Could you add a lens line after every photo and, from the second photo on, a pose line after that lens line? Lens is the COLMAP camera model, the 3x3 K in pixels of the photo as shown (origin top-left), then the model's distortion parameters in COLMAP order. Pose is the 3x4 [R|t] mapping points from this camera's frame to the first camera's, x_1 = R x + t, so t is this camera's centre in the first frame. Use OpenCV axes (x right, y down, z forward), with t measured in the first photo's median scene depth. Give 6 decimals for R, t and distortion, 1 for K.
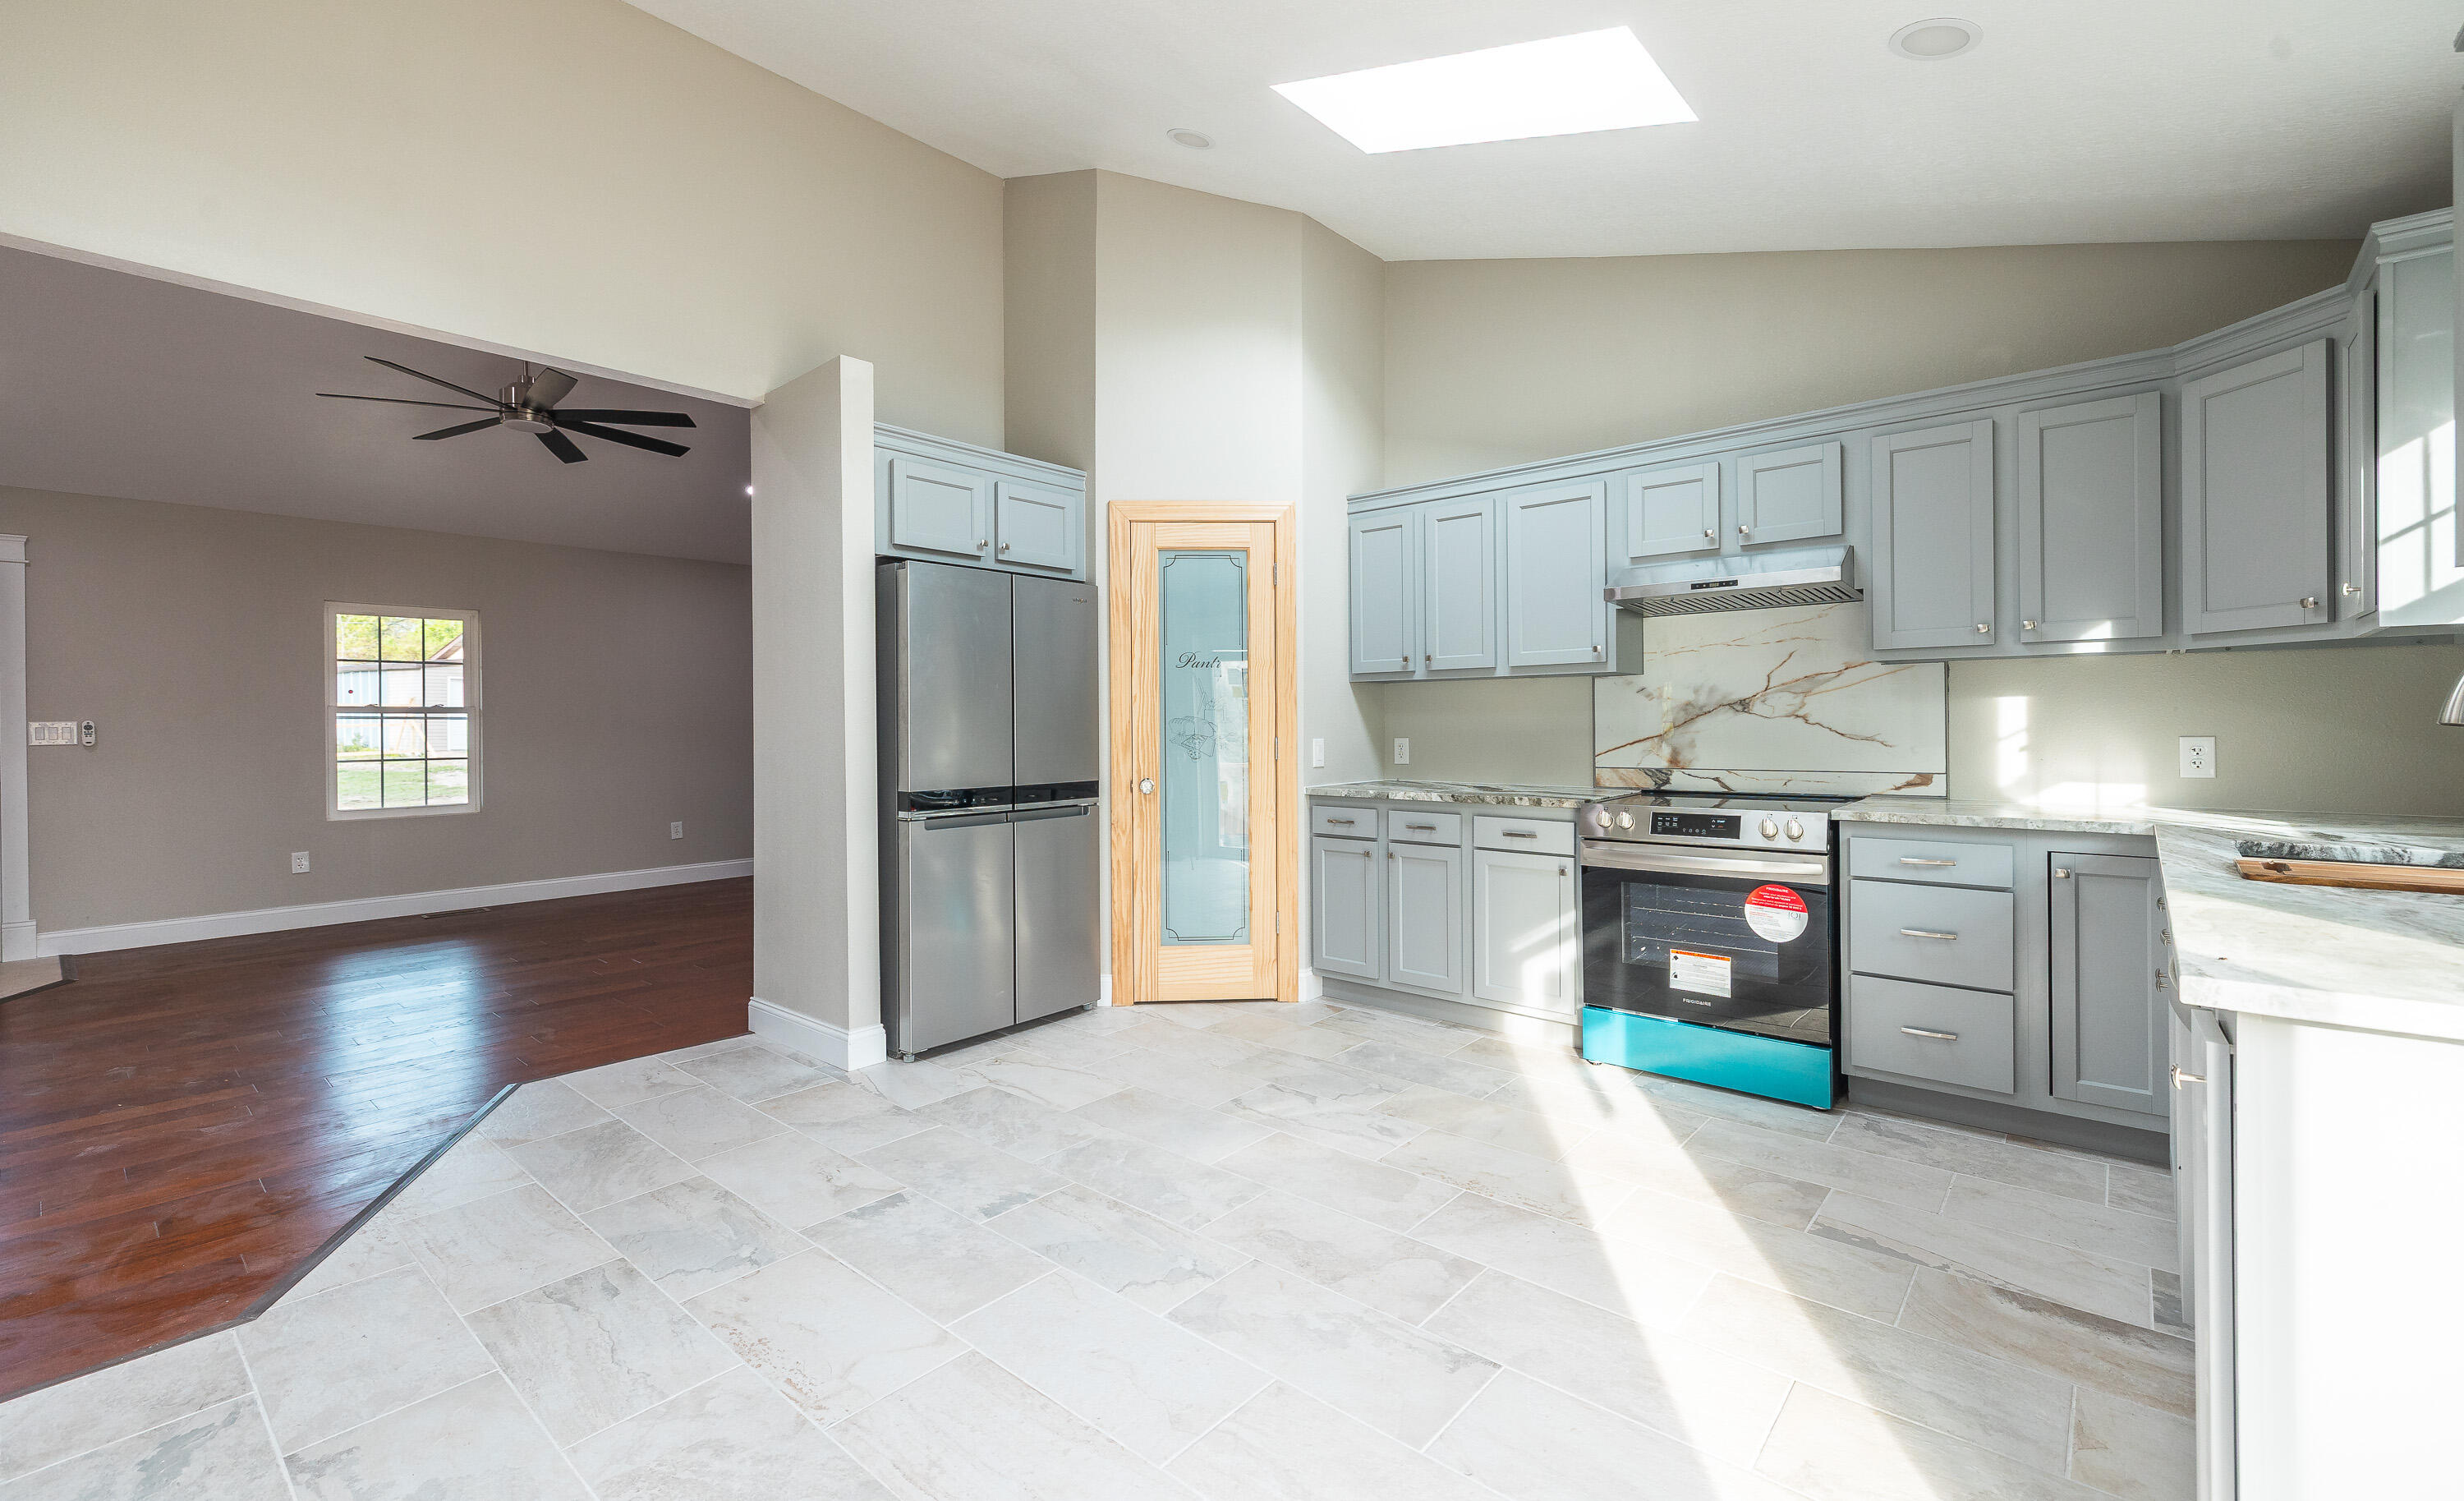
lens RADIAL K [[1039.2, 0, 1231.8], [0, 1039.2, 725.6], [0, 0, 1]] dist [-0.000056, 0.000303]
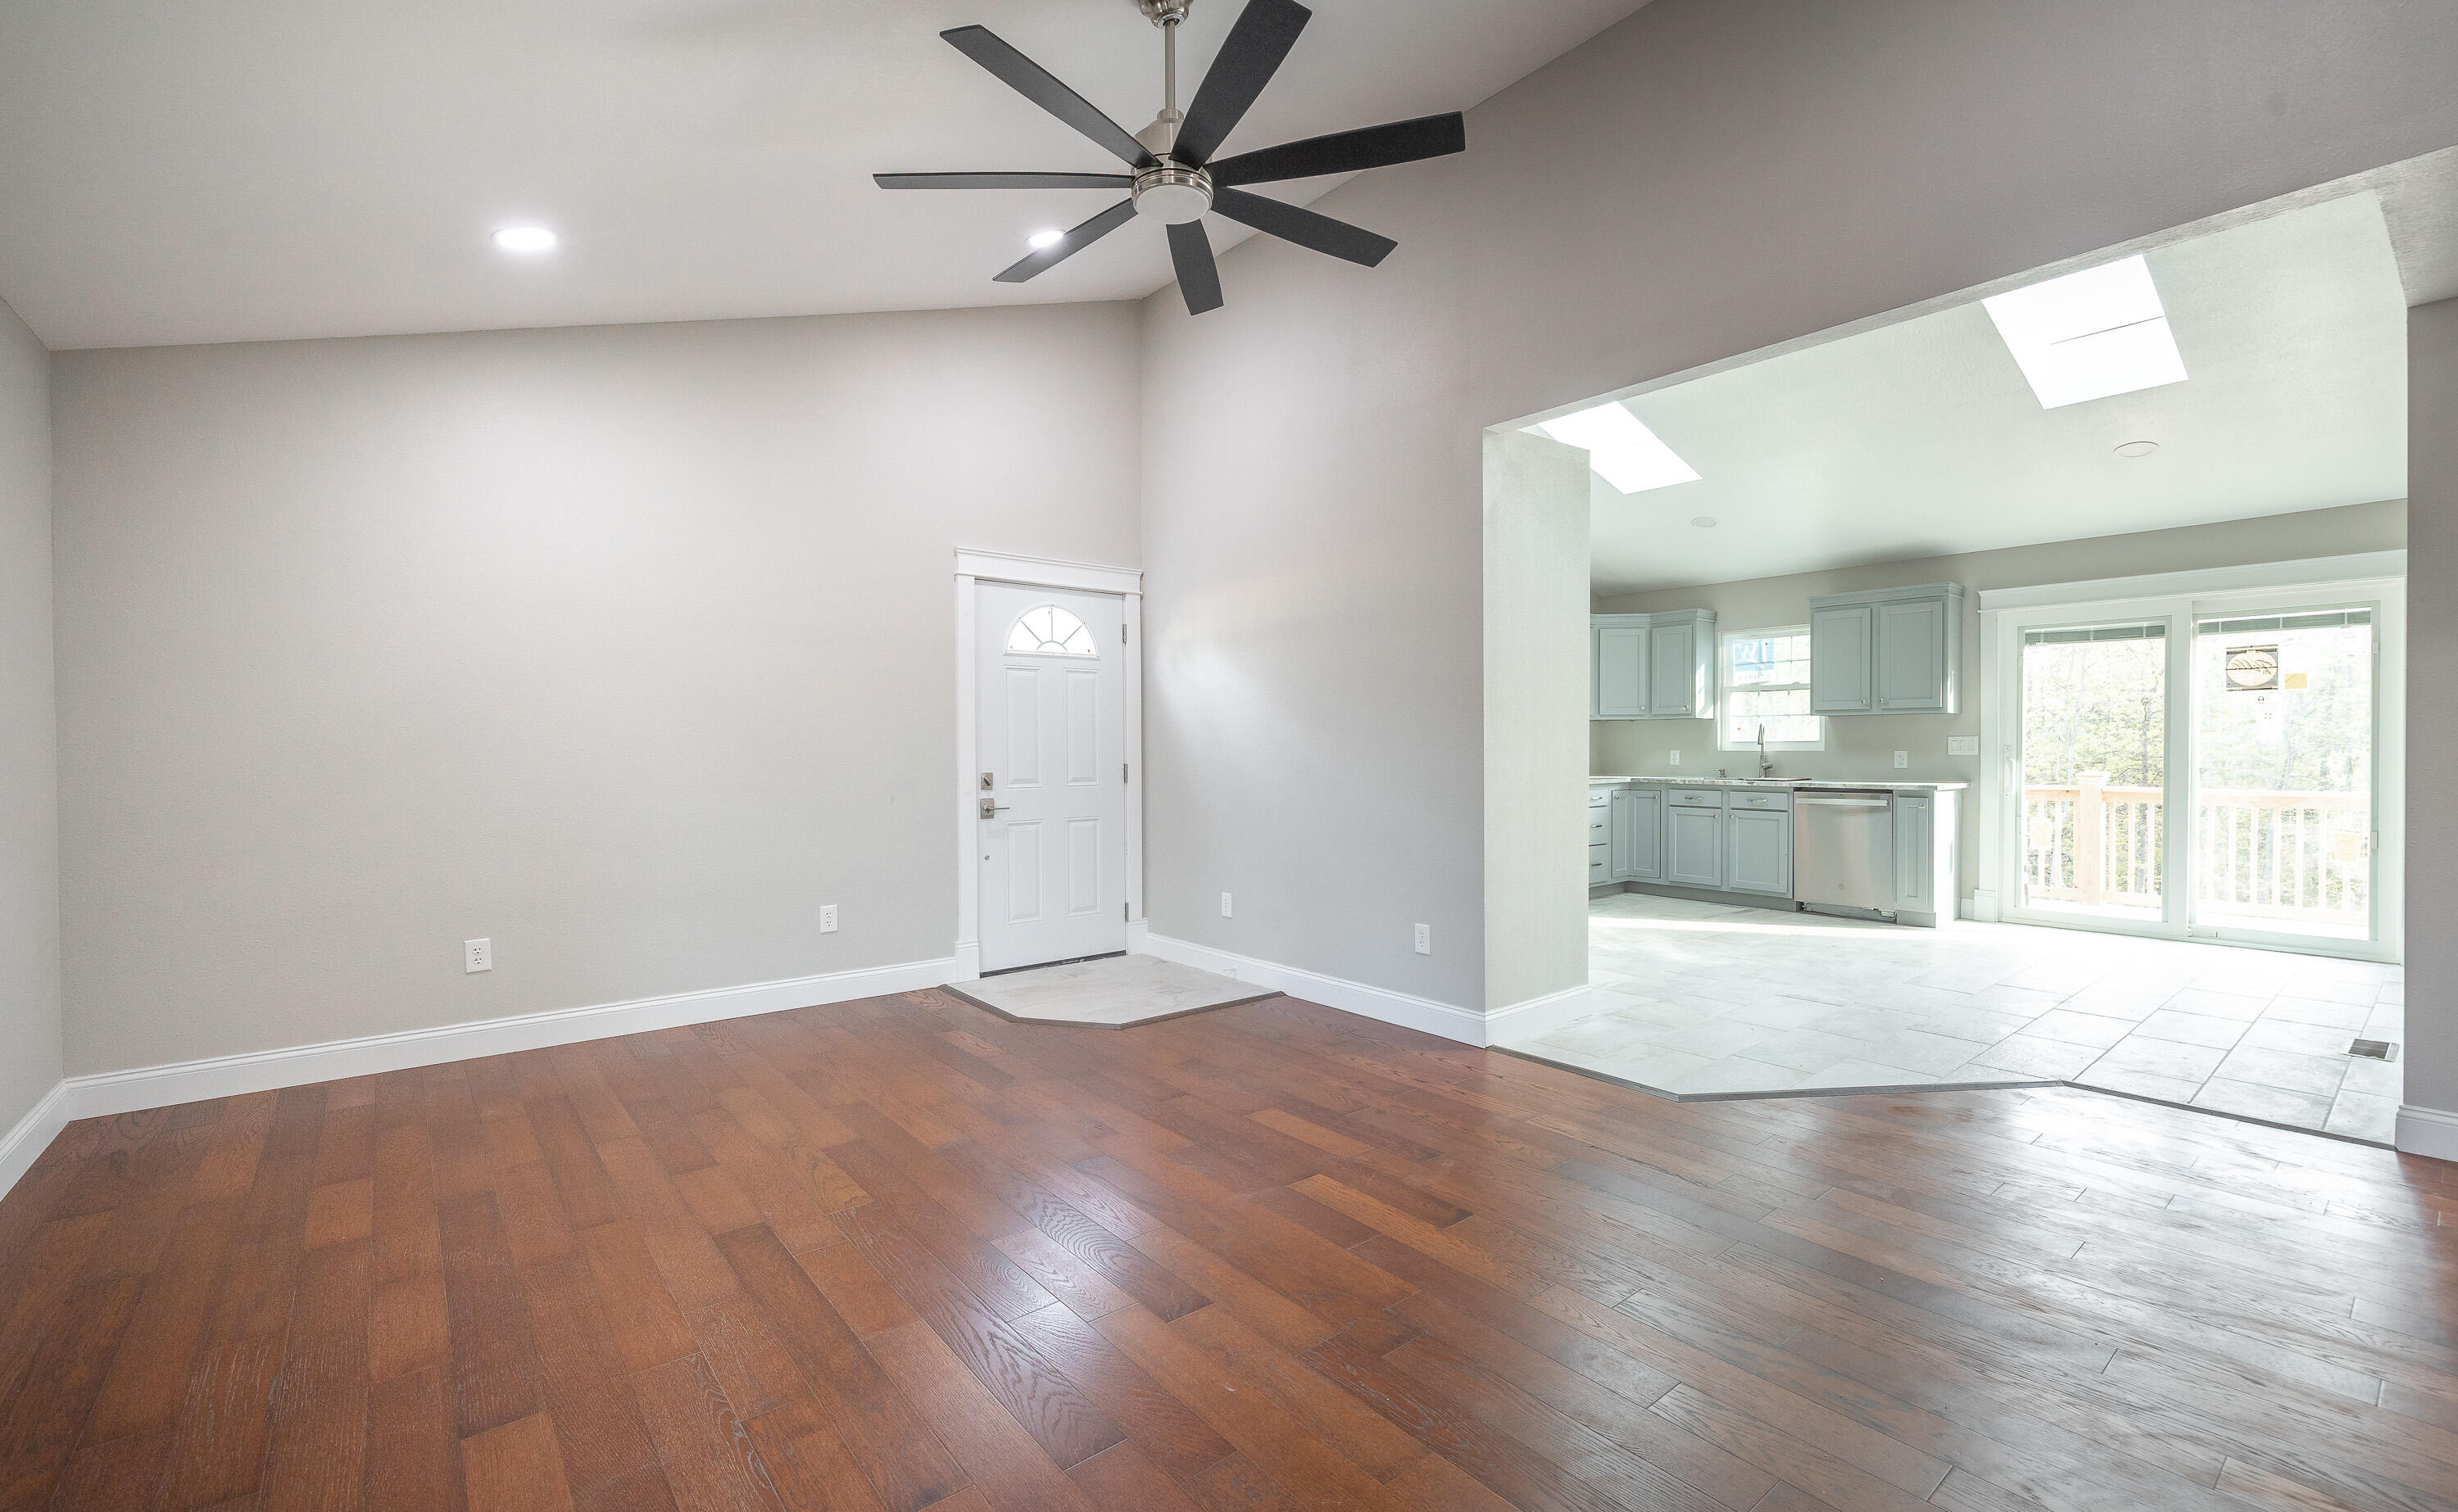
lens RADIAL K [[1036.4, 0, 1232.6], [0, 1036.4, 762.4], [0, 0, 1]] dist [-0.000056, 0.000303]
pose [[0.168309, -0.010735, 0.985676, -1.724876], [0.007523, 0.999926, 0.009606, 0.008709], [-0.985706, 0.005798, 0.168377, 1.240067]]
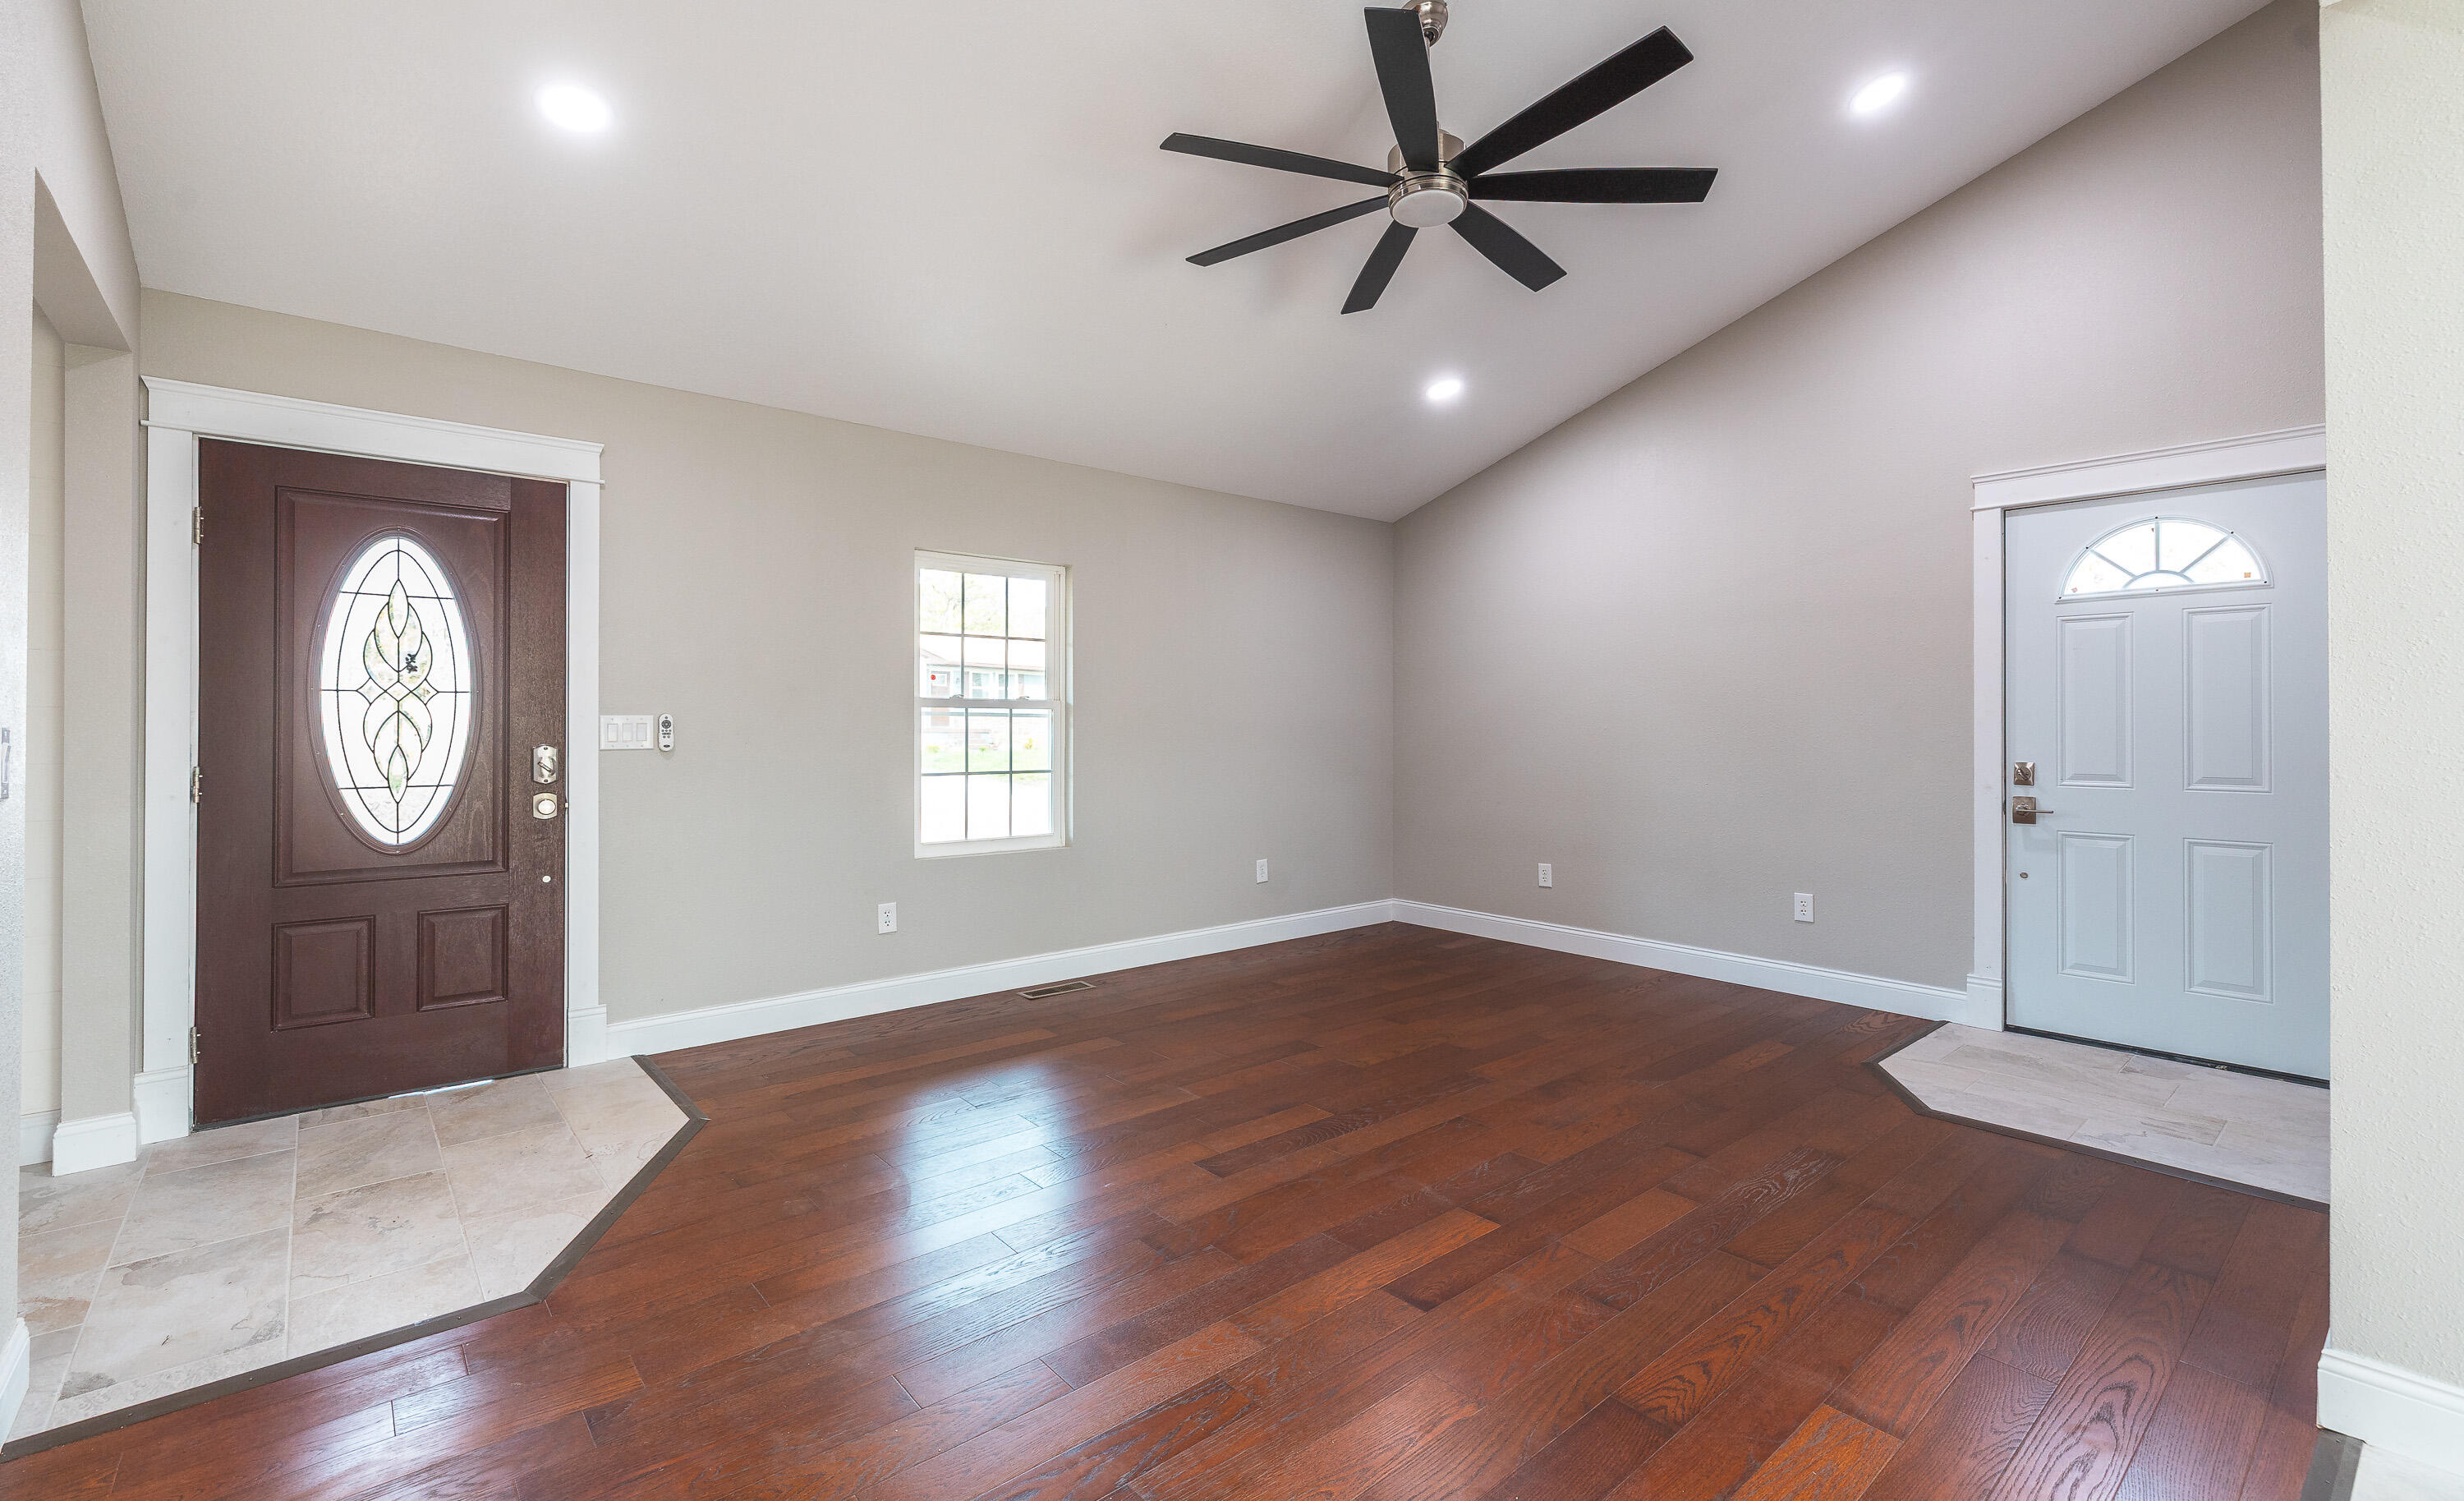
lens RADIAL K [[1039.2, 0, 1225.8], [0, 1039.2, 732.0], [0, 0, 1]] dist [-0.000056, 0.000303]
pose [[0.989490, 0.006241, -0.144470, -1.002047], [-0.006617, 0.999976, -0.002122, 0.009586], [0.144453, 0.003056, 0.989507, 0.591779]]
